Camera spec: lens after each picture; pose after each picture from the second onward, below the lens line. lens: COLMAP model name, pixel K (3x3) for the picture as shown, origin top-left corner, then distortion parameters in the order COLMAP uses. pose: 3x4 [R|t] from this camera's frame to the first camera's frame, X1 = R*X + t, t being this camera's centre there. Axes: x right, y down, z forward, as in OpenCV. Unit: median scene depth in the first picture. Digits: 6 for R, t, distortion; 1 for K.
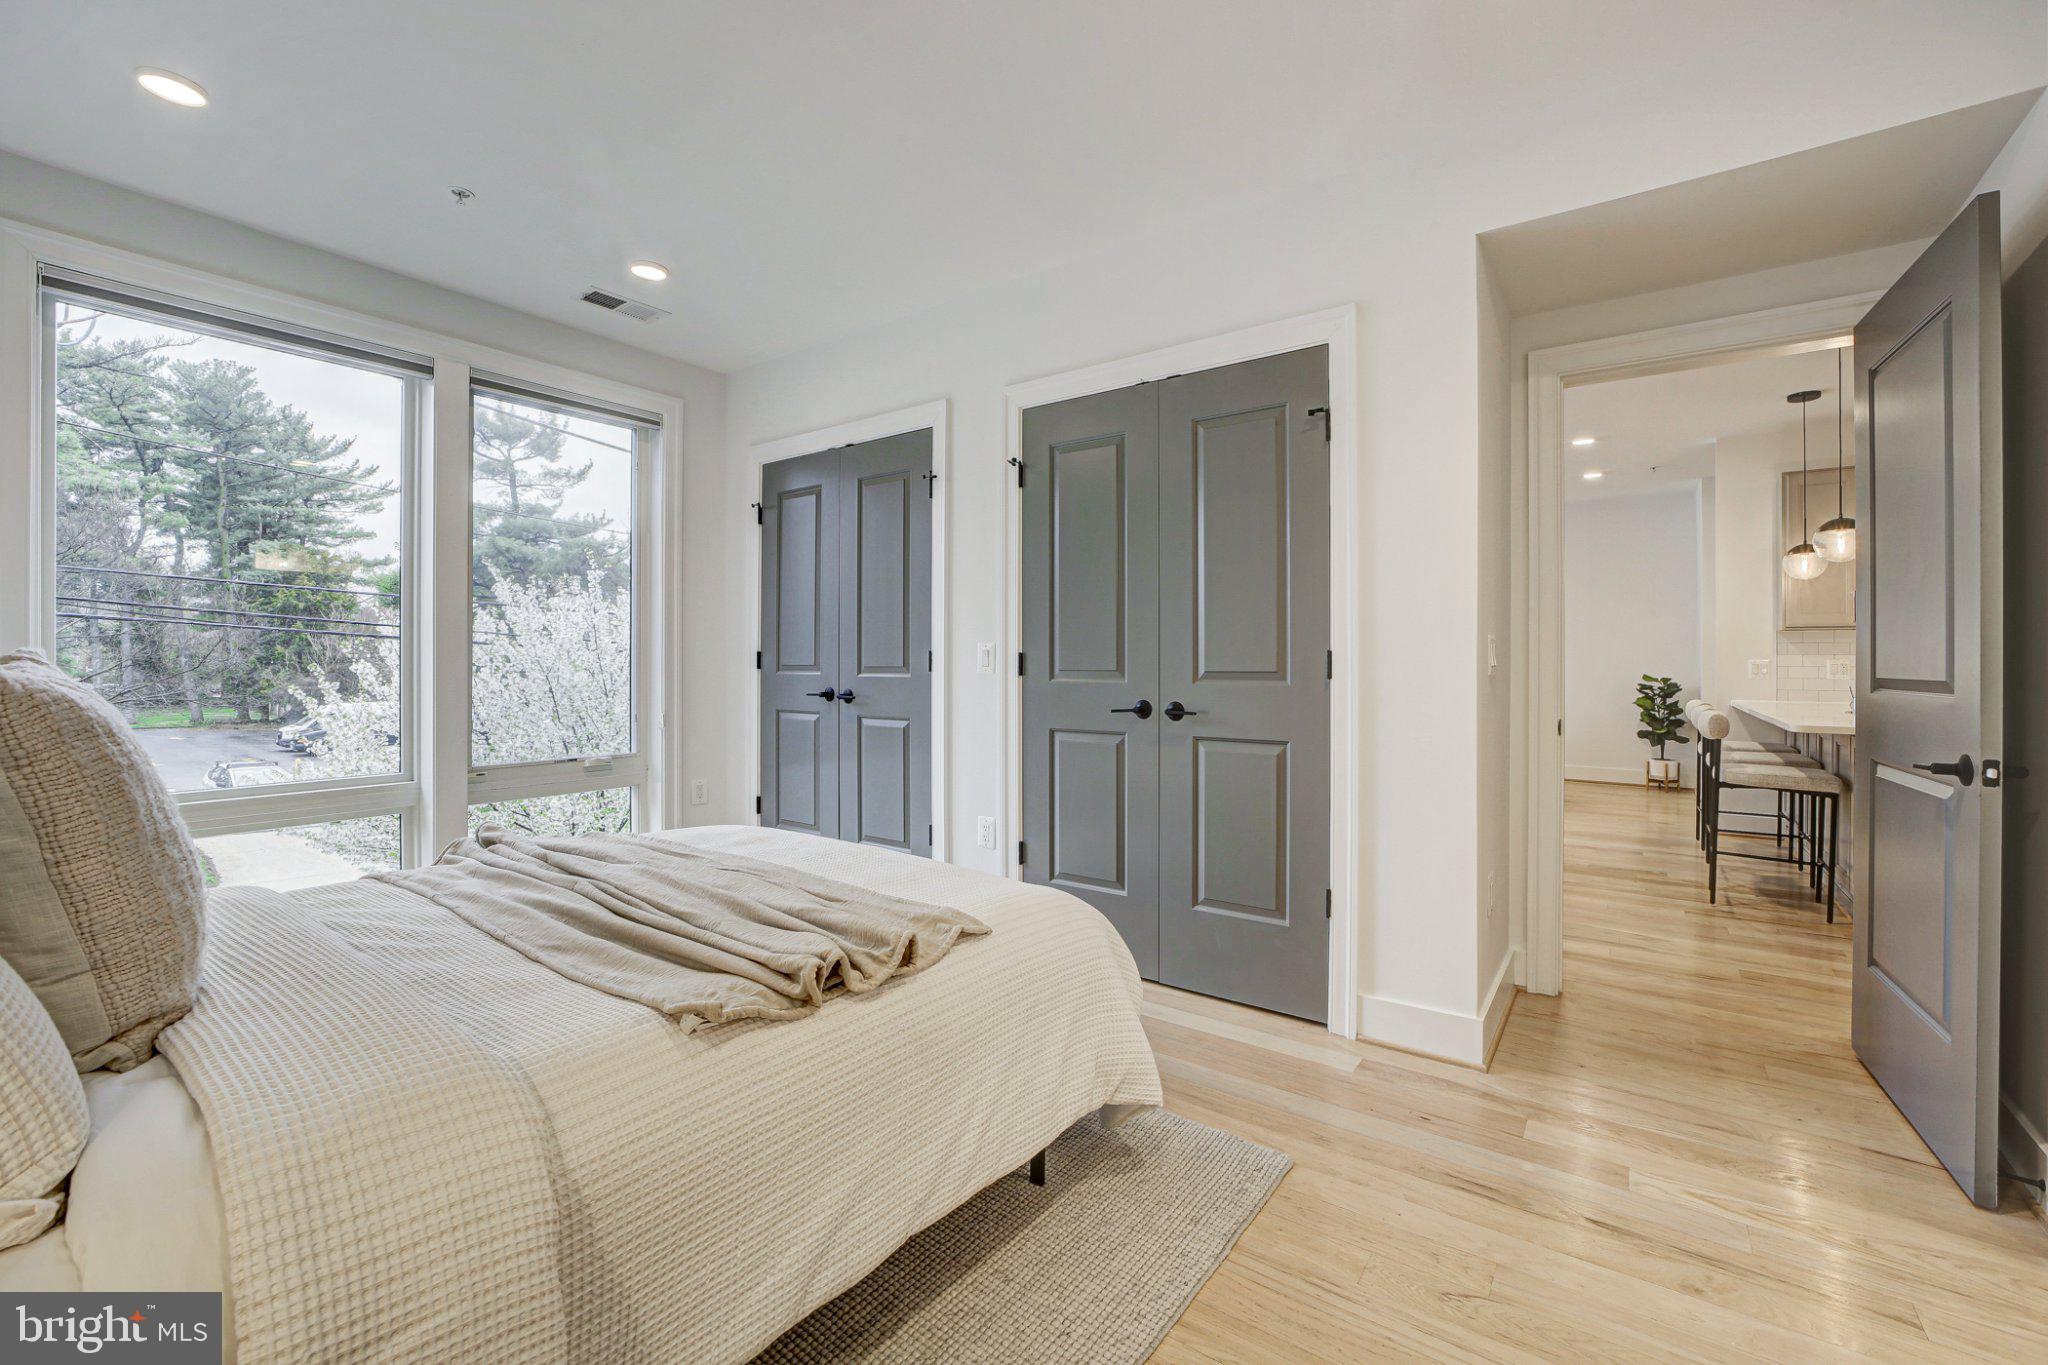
lens RADIAL K [[831.1, 0, 1038.5], [0, 831.1, 683.0], [0, 0, 1]] dist [-0.033185, 0.006349]
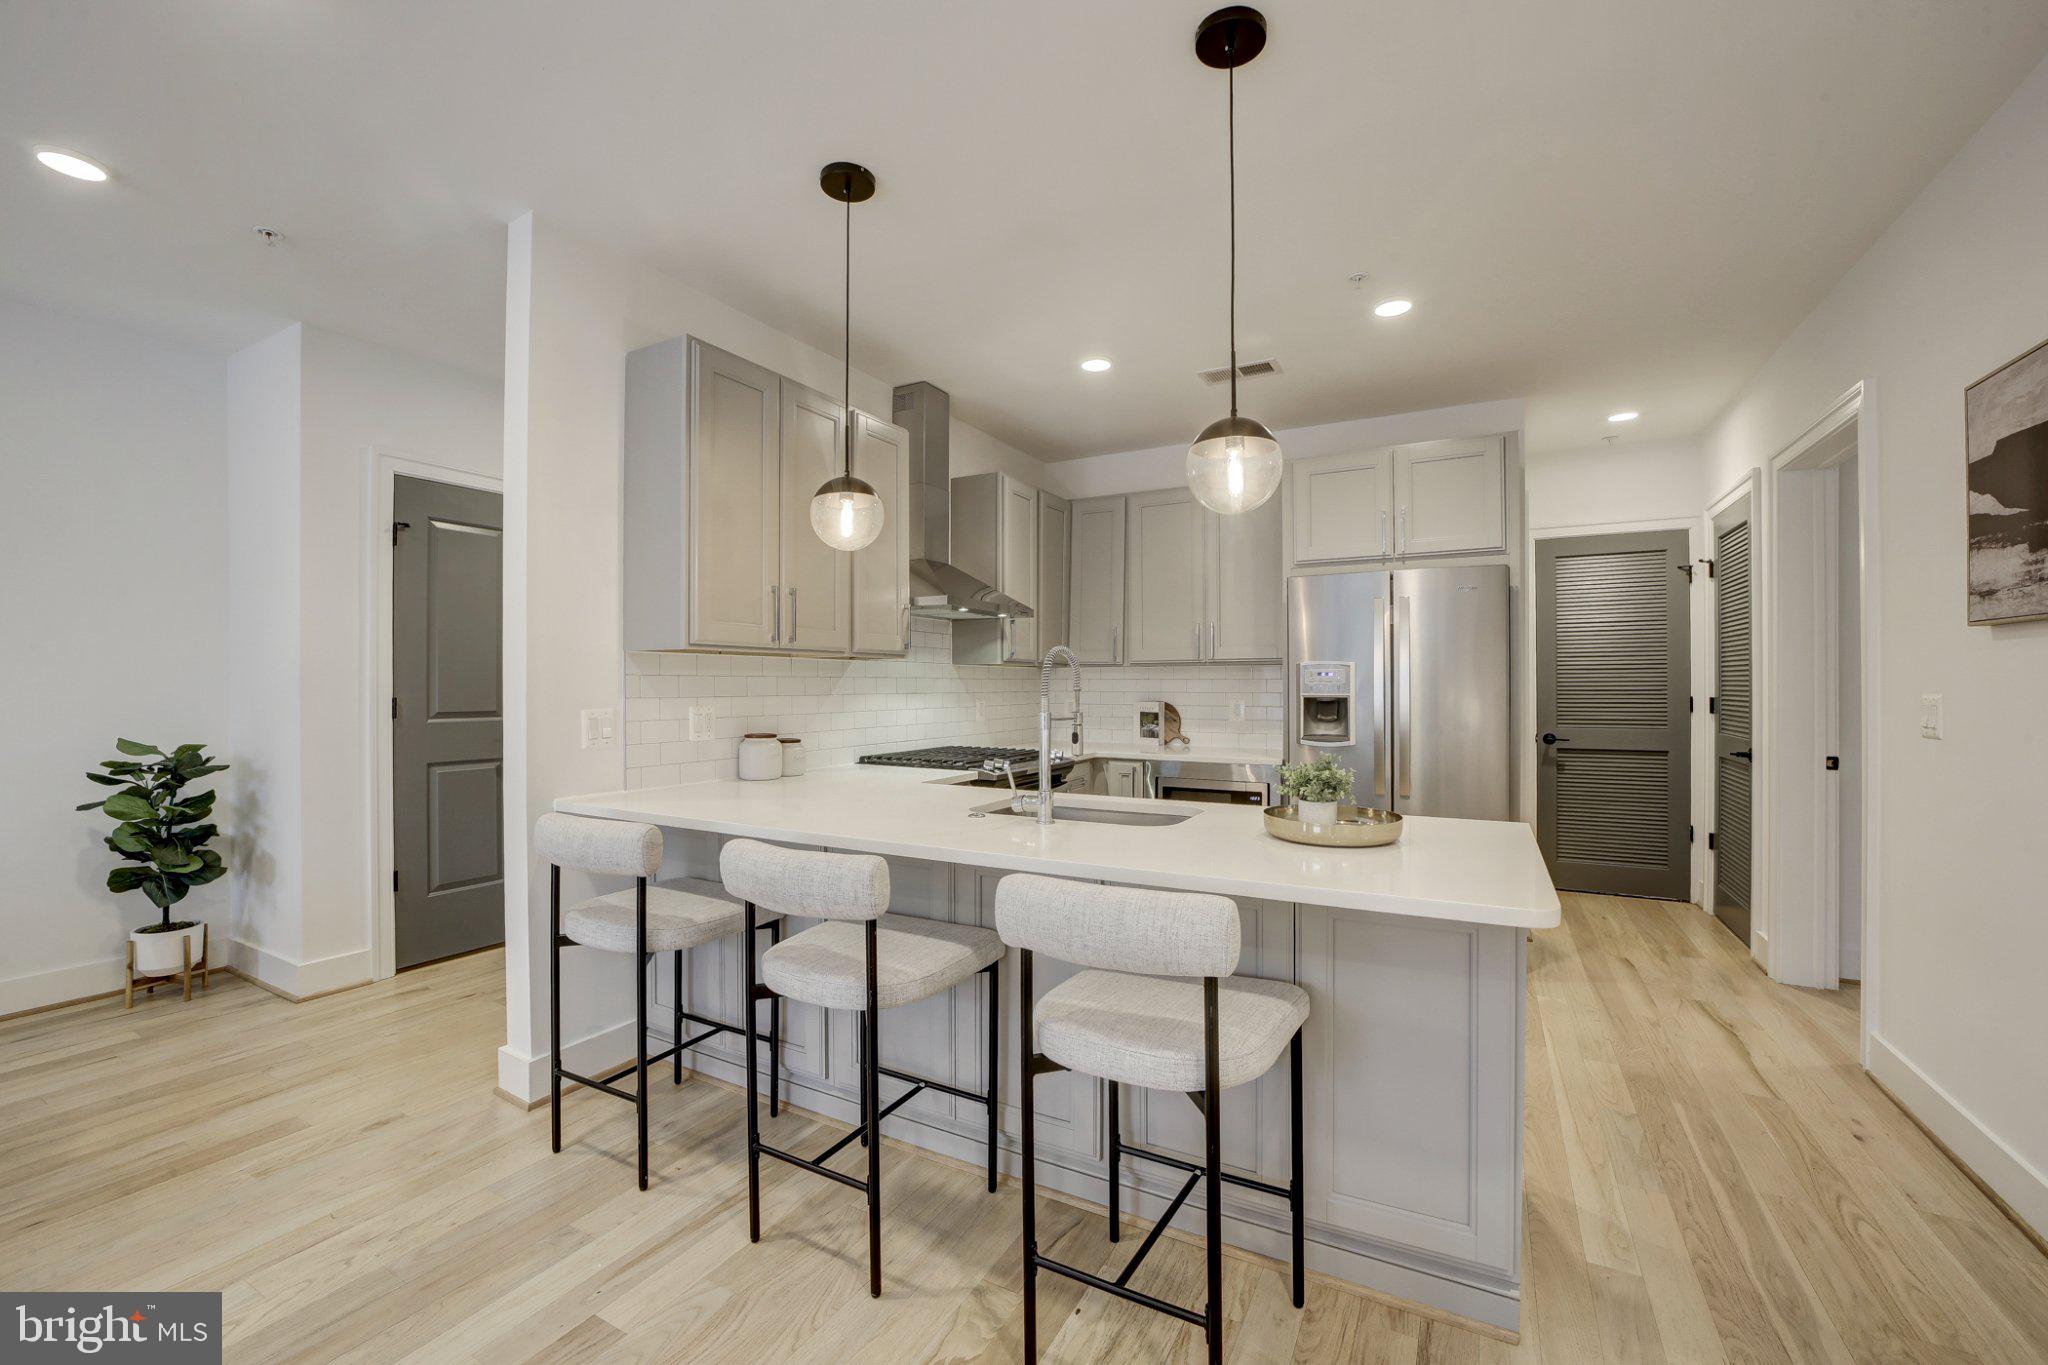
lens RADIAL K [[831.1, 0, 1038.5], [0, 831.1, 683.0], [0, 0, 1]] dist [-0.033185, 0.006349]
pose [[-0.130508, 0.000559, 0.991447, 0.273809], [0.025264, 0.999677, 0.002762, -0.028506], [-0.991125, 0.025408, -0.130480, 0.593187]]
